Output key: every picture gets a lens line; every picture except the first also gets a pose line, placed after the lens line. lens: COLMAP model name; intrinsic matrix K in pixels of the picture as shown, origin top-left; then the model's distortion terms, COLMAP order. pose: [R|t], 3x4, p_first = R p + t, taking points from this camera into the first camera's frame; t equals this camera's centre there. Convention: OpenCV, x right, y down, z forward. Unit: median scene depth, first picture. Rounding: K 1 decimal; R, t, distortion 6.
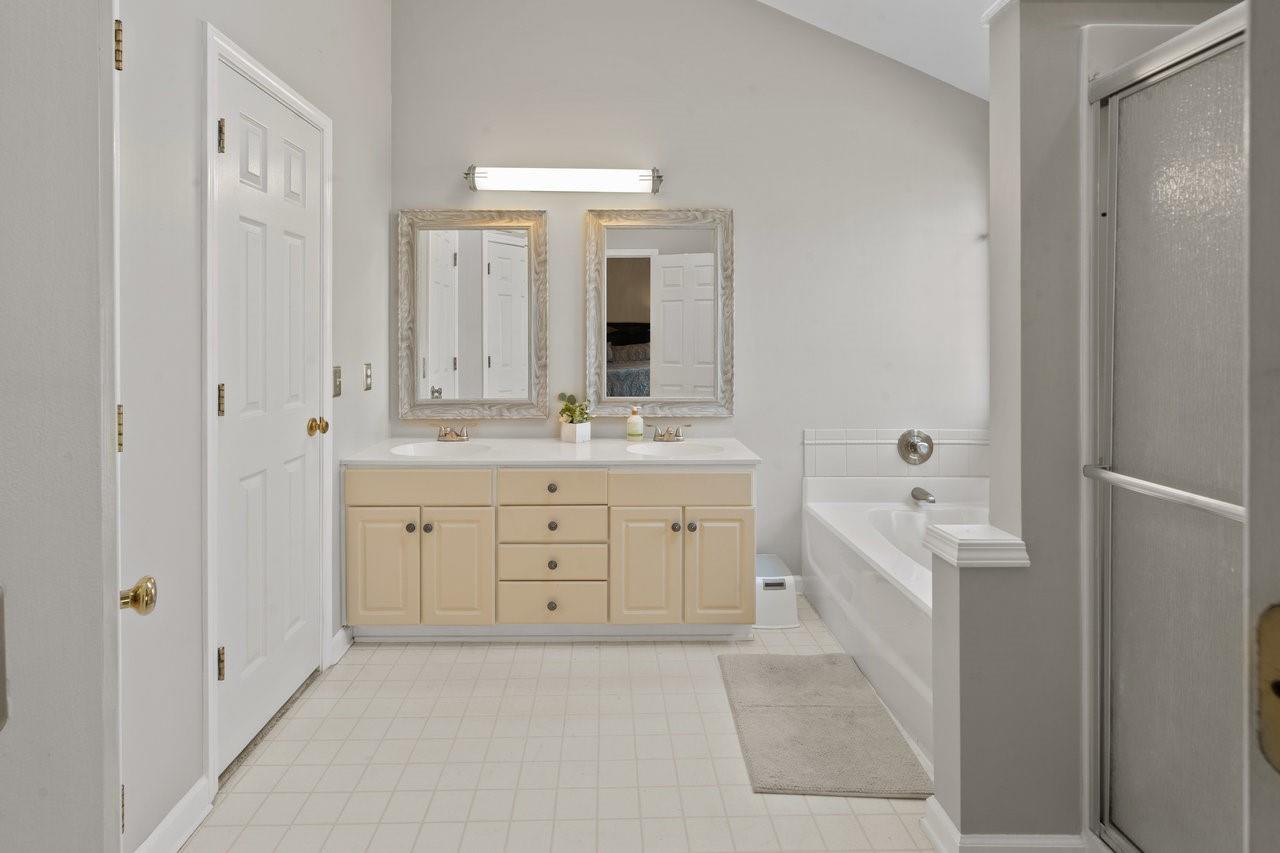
lens RADIAL K [[603.9, 0, 617.3], [0, 603.9, 376.6], [0, 0, 1]] dist [-0.002249, 0.000100]
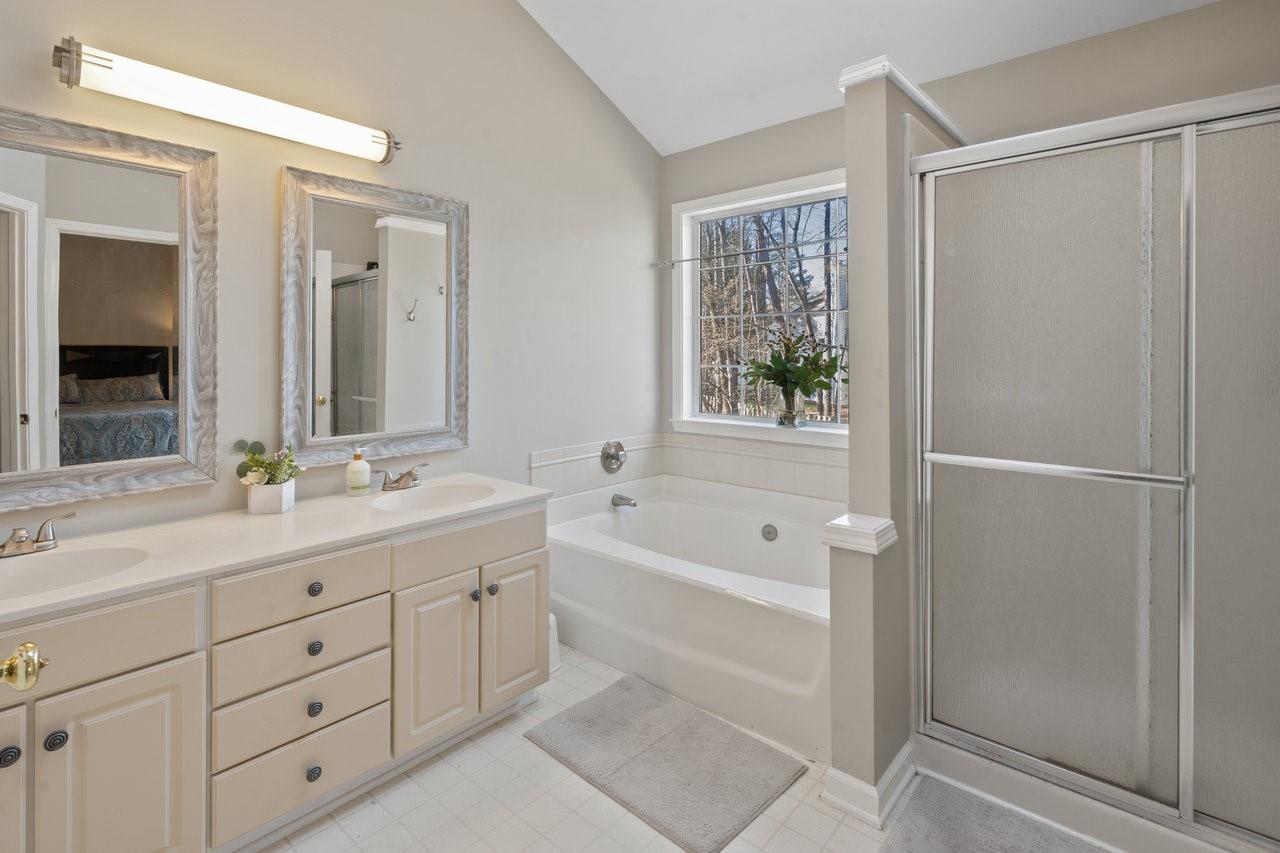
lens RADIAL K [[610.7, 0, 637.6], [0, 610.7, 380.5], [0, 0, 1]] dist [0.000229, 0.000434]
pose [[0.691884, -0.032509, 0.721277, -0.276746], [0.047253, 0.998883, -0.000306, -0.016909], [-0.720461, 0.034294, 0.692647, 0.247965]]
